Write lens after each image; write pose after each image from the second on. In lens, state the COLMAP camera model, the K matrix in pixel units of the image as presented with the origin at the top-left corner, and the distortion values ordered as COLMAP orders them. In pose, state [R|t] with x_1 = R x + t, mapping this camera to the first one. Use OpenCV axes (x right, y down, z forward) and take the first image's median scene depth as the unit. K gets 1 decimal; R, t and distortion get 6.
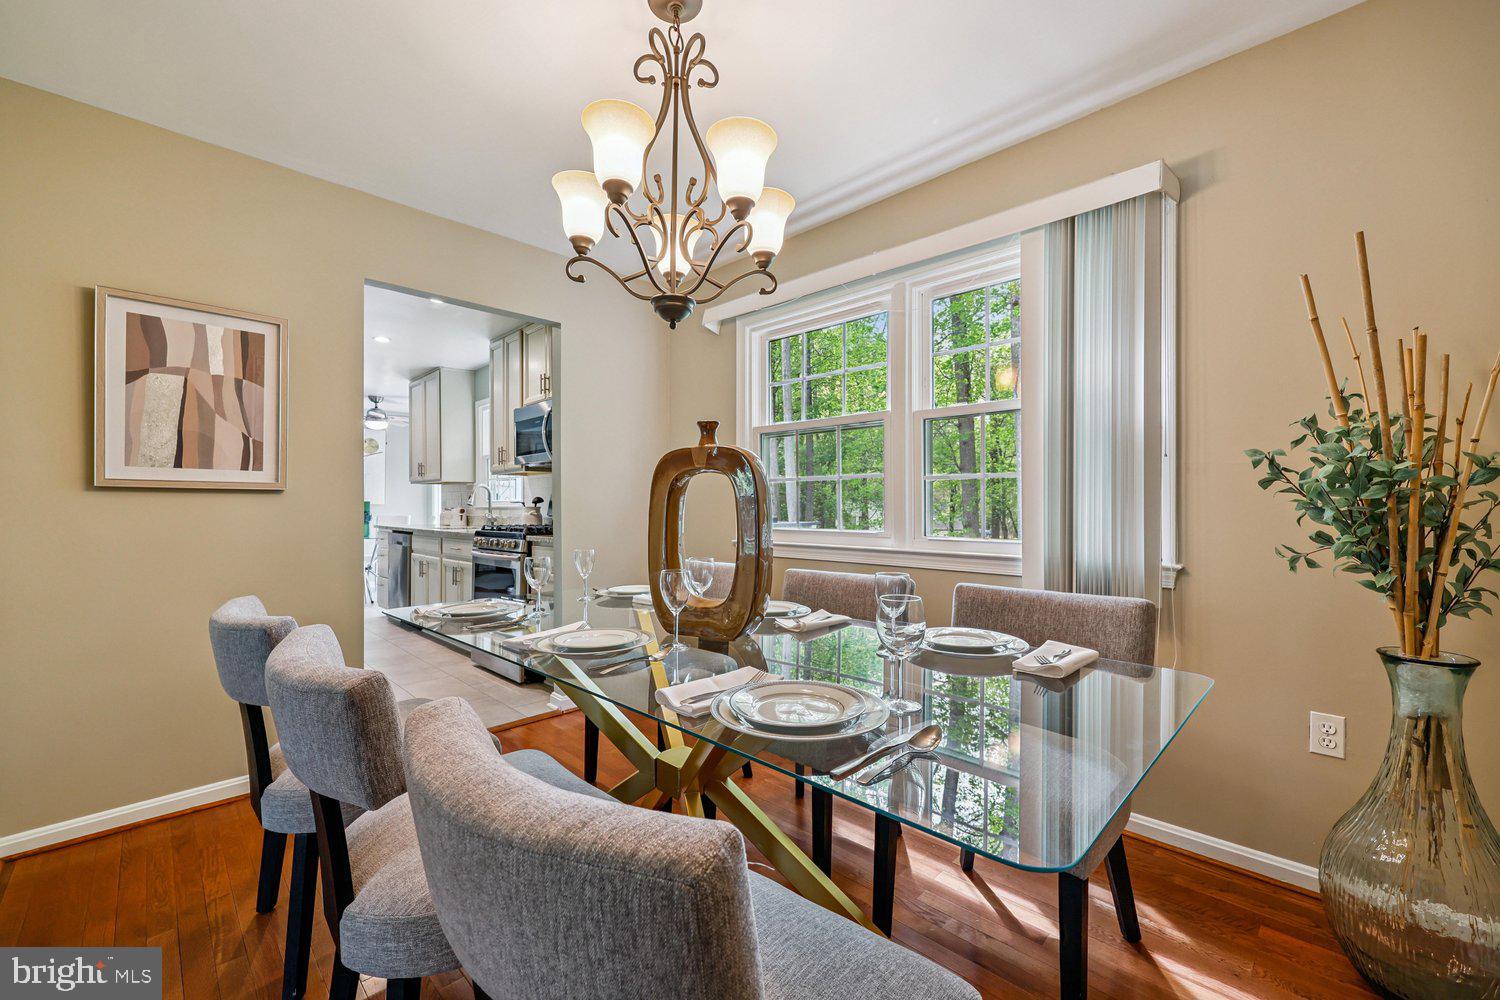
lens RADIAL K [[606.8, 0, 756.1], [0, 606.8, 506.3], [0, 0, 1]] dist [0.000287, 0.000015]
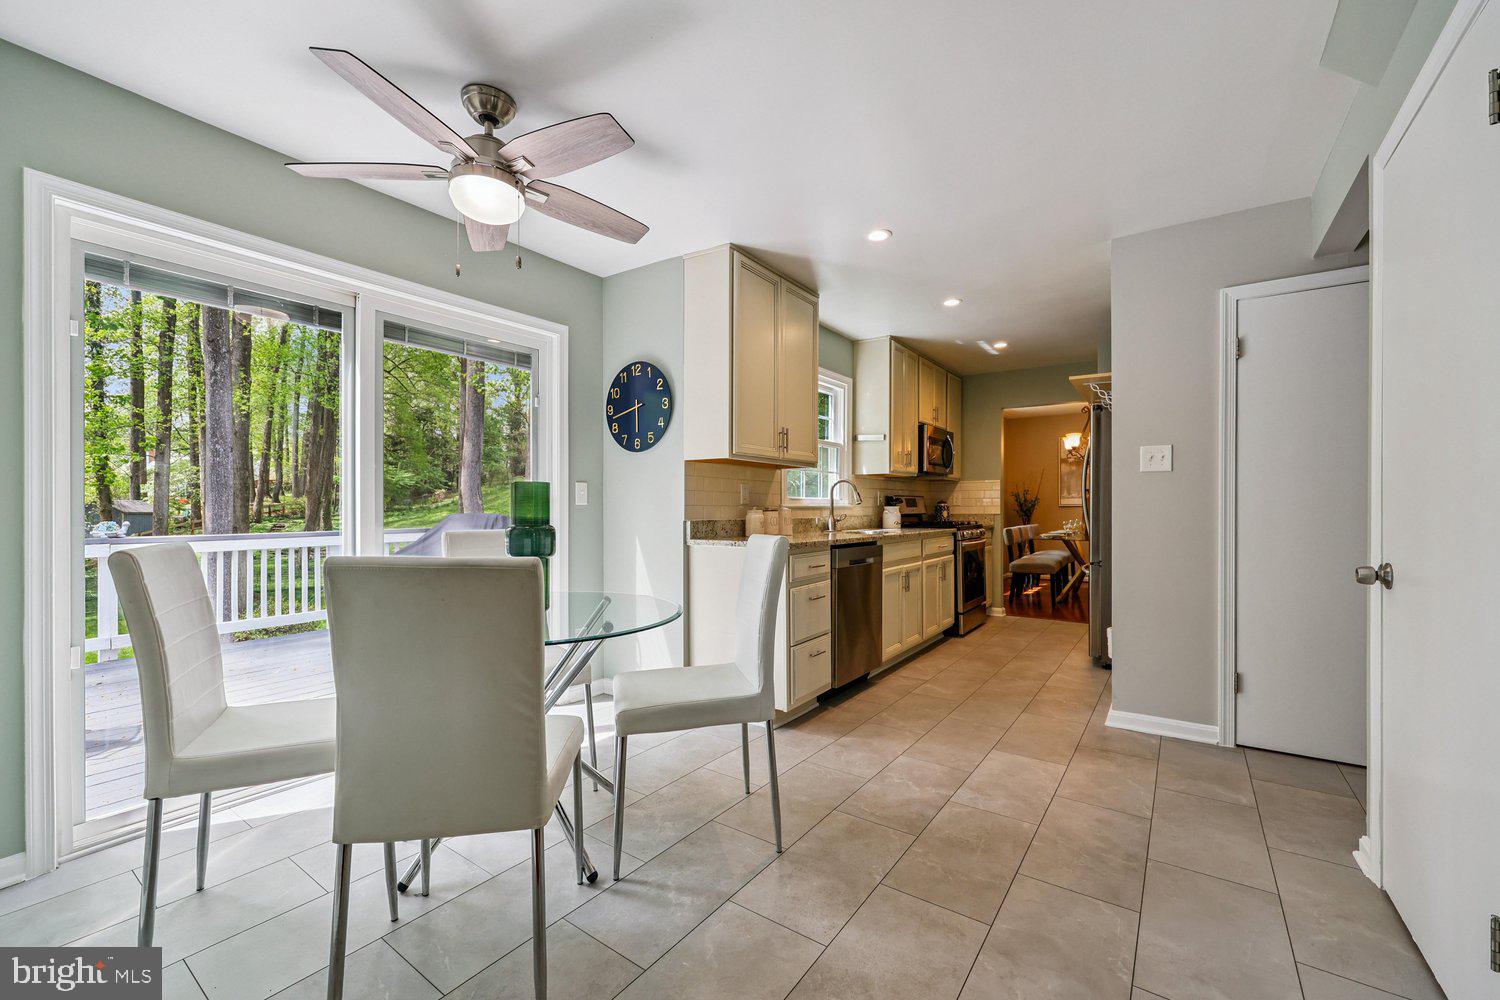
lens RADIAL K [[606.8, 0, 758.5], [0, 606.8, 505.4], [0, 0, 1]] dist [0.000287, 0.000015]
pose [[-0.171921, 0.006619, 0.985088, -1.313292], [-0.001152, 0.999975, -0.006920, 0.005589], [-0.985110, -0.002324, -0.171910, 1.330956]]
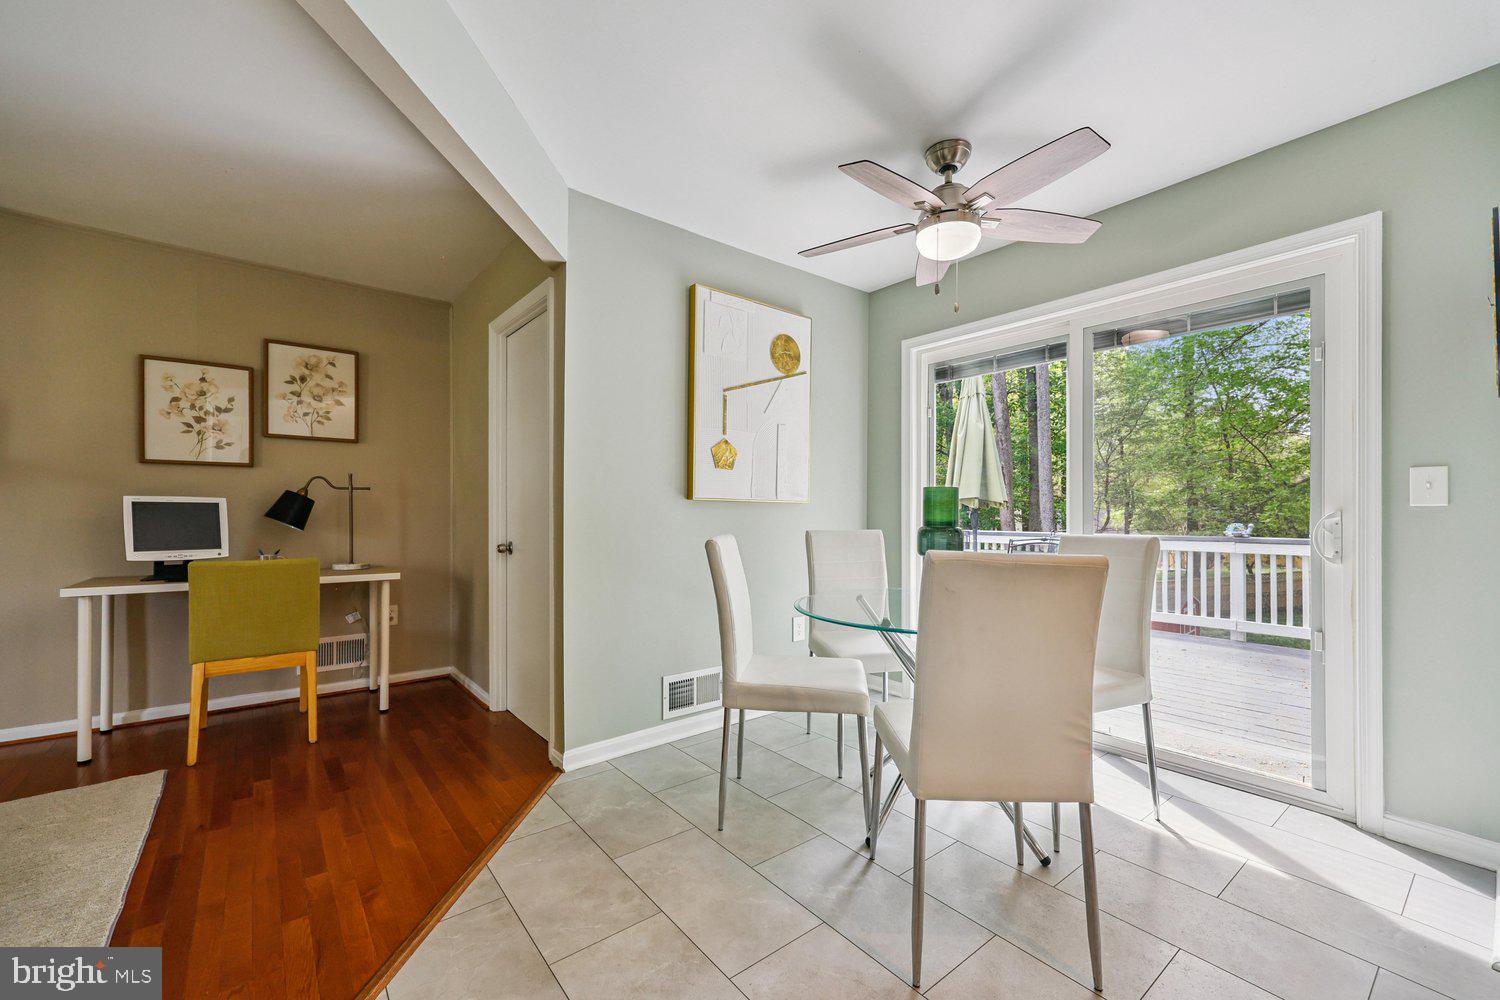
lens RADIAL K [[606.8, 0, 754.0], [0, 606.8, 511.4], [0, 0, 1]] dist [0.000287, 0.000015]
pose [[0.993991, 0.005800, -0.109309, -0.996602], [-0.005430, 0.999978, 0.003681, 0.003515], [0.109328, -0.003065, 0.994001, 0.983685]]
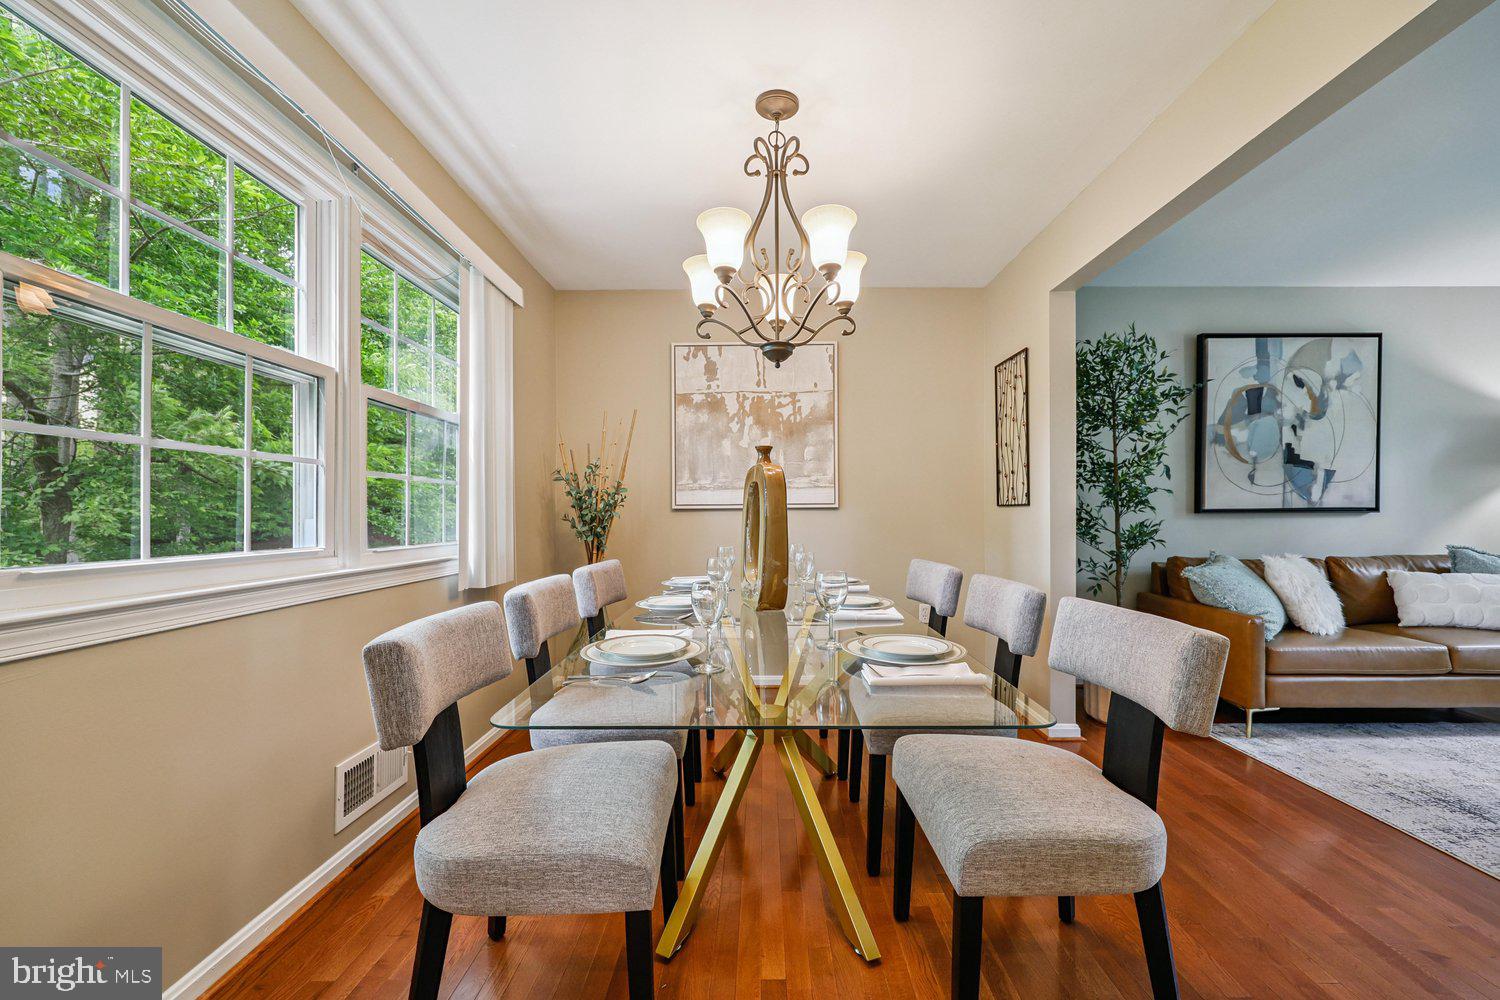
lens RADIAL K [[606.8, 0, 757.5], [0, 606.8, 507.5], [0, 0, 1]] dist [0.000287, 0.000015]
pose [[-0.699331, 0.012729, 0.714684, -0.327214], [0.004124, 0.999897, -0.013773, 0.003782], [-0.714786, -0.006684, -0.699312, 0.609804]]
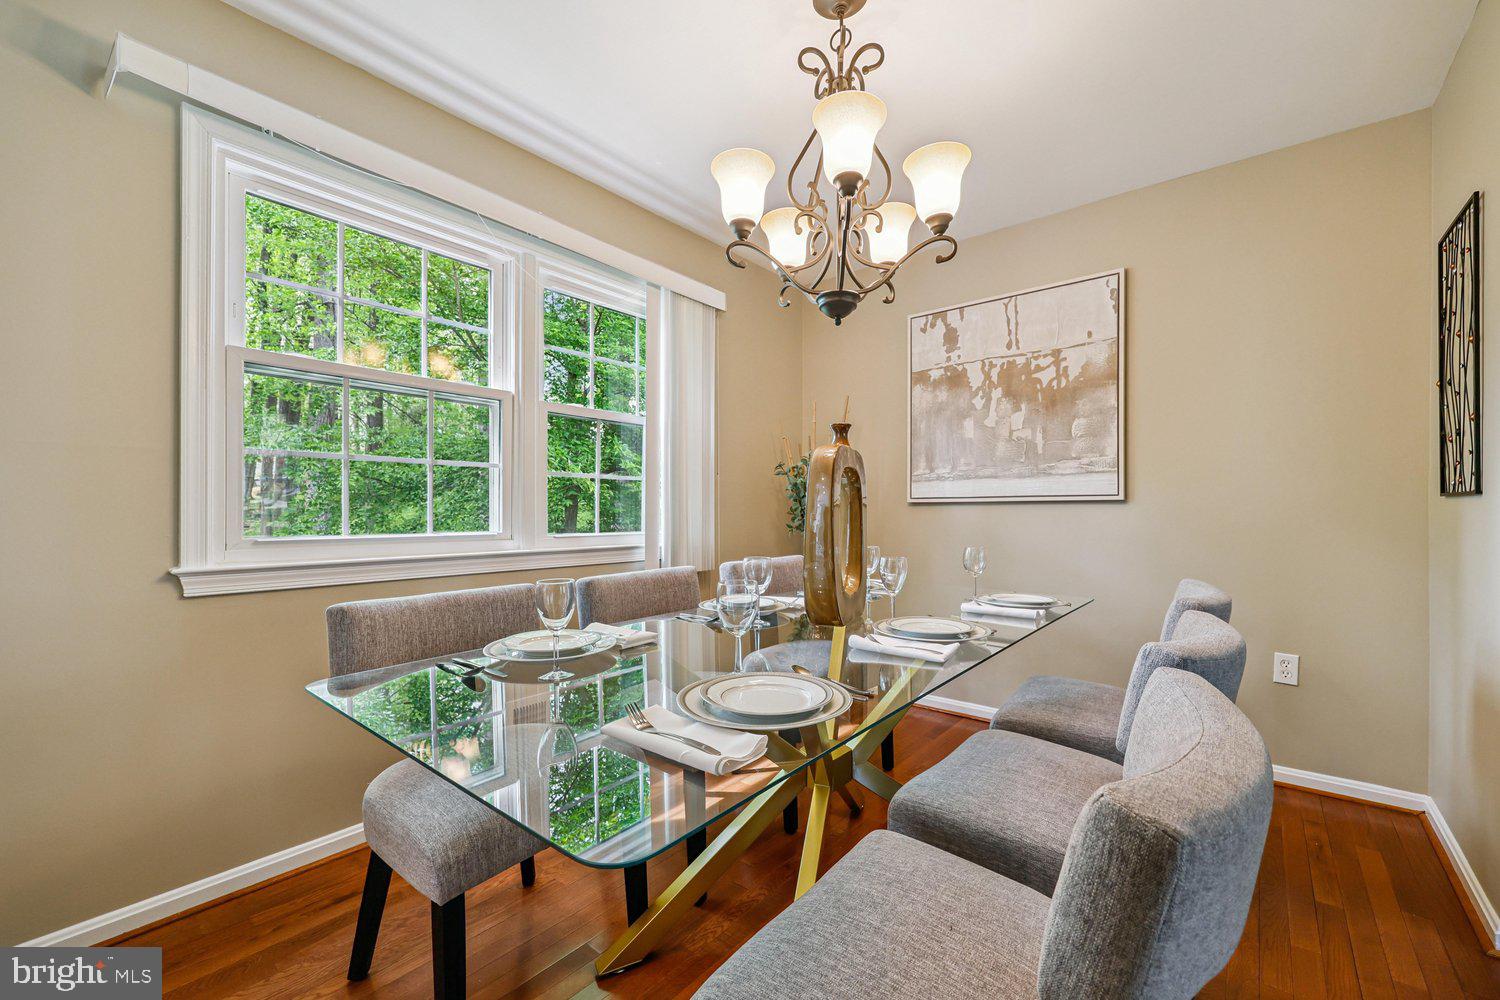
lens RADIAL K [[606.8, 0, 750.4], [0, 606.8, 508.5], [0, 0, 1]] dist [0.000287, 0.000015]
pose [[-0.083973, 0.003998, 0.996460, -0.366688], [-0.003112, 0.999986, -0.004275, 0.004611], [-0.996463, -0.003460, -0.083960, 0.397573]]
